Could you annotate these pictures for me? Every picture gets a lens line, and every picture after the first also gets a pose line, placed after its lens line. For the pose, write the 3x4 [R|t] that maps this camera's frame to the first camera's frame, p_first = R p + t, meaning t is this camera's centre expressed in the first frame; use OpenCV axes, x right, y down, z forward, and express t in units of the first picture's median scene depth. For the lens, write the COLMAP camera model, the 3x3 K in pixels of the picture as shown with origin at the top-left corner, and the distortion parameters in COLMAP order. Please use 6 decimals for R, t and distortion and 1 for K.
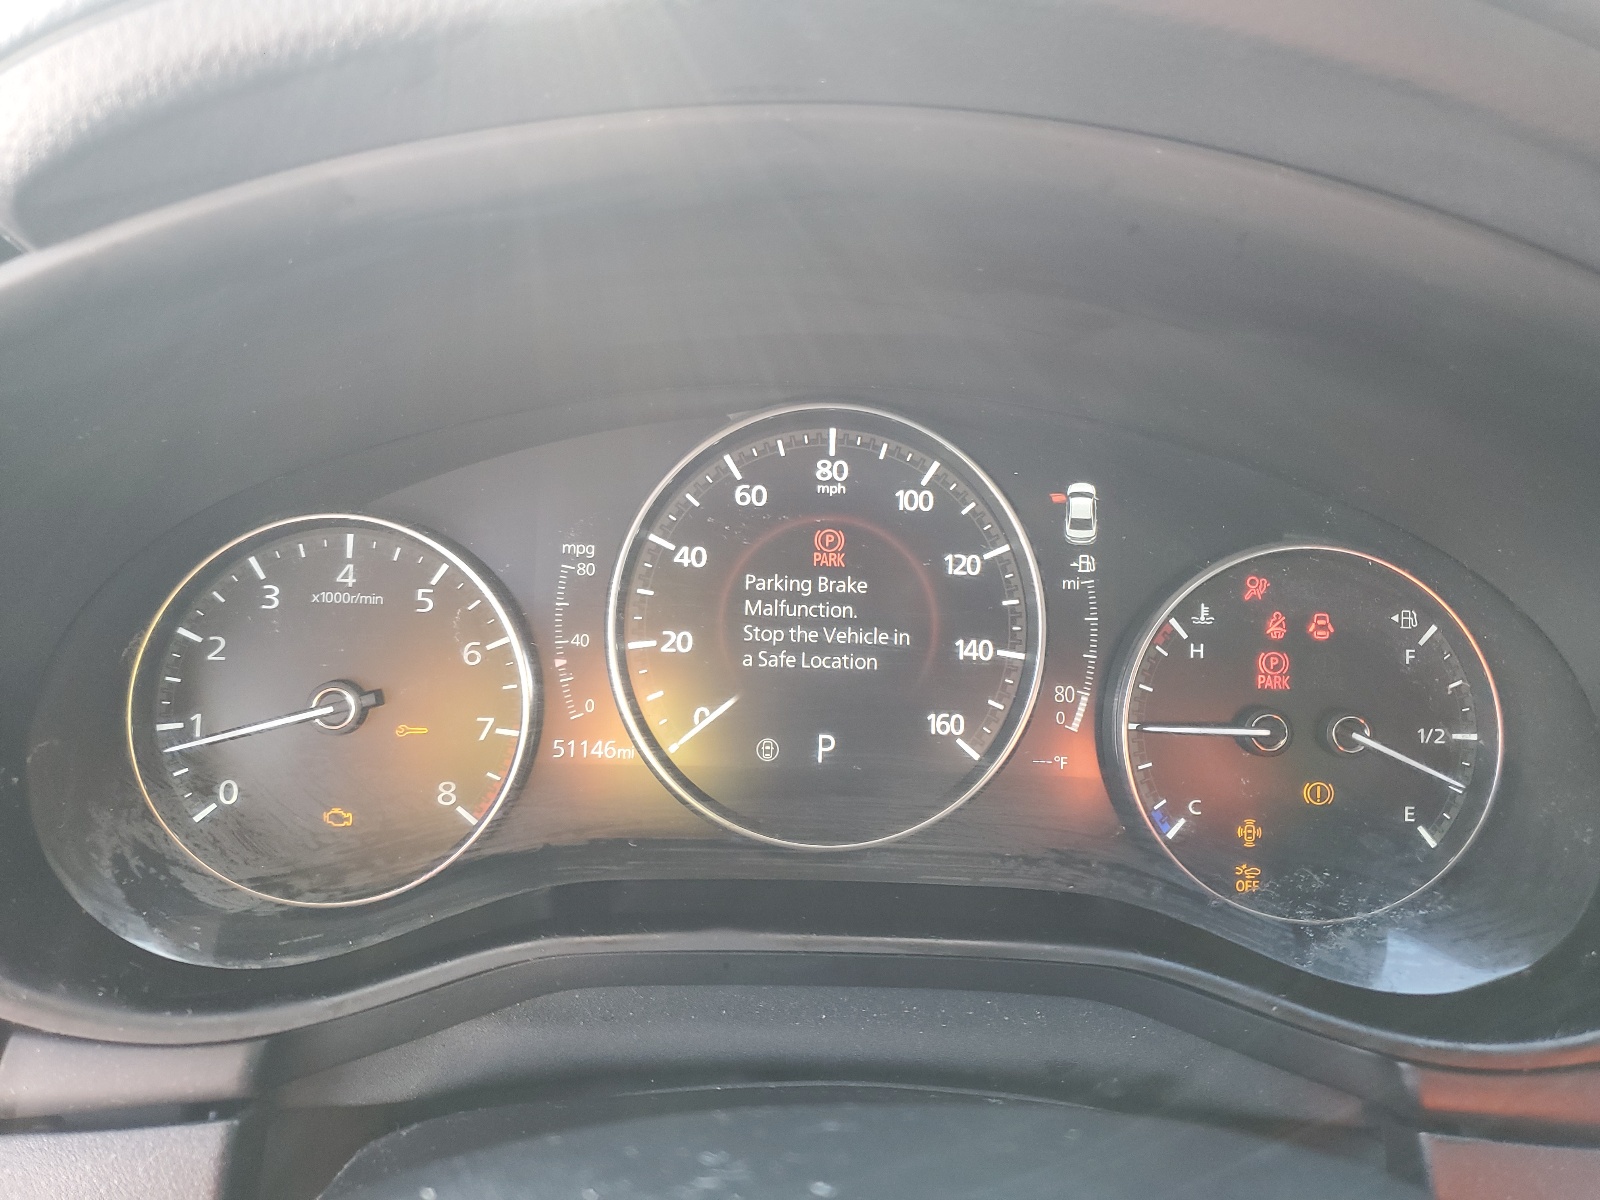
lens RADIAL K [[1212.2, 0, 803.2], [0, 1212.2, 599.7], [0, 0, 1]] dist [0.000832, 0.000350]
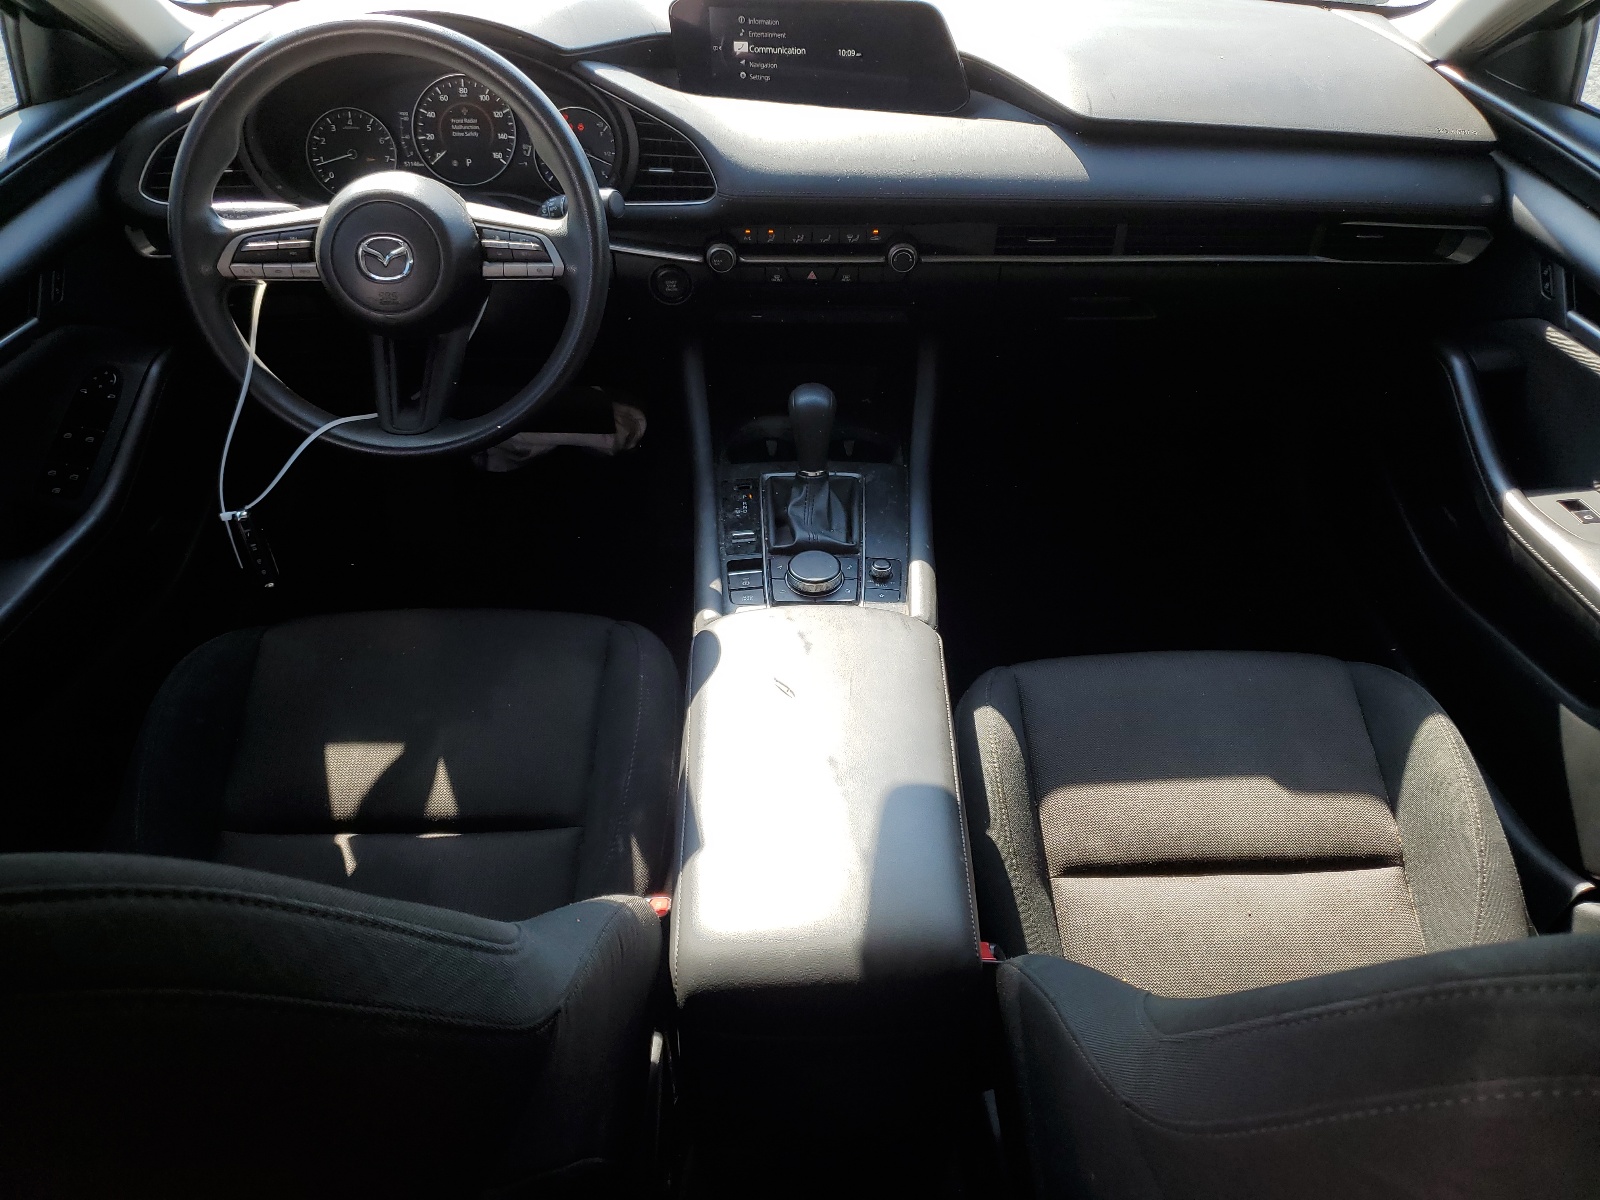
lens RADIAL K [[1212.2, 0, 791.4], [0, 1212.2, 605.6], [0, 0, 1]] dist [0.000832, 0.000350]
pose [[0.990708, -0.077797, 0.111560, 0.540969], [0.031956, 0.930434, 0.365062, 0.053287], [-0.132200, -0.358105, 0.924275, -3.625734]]
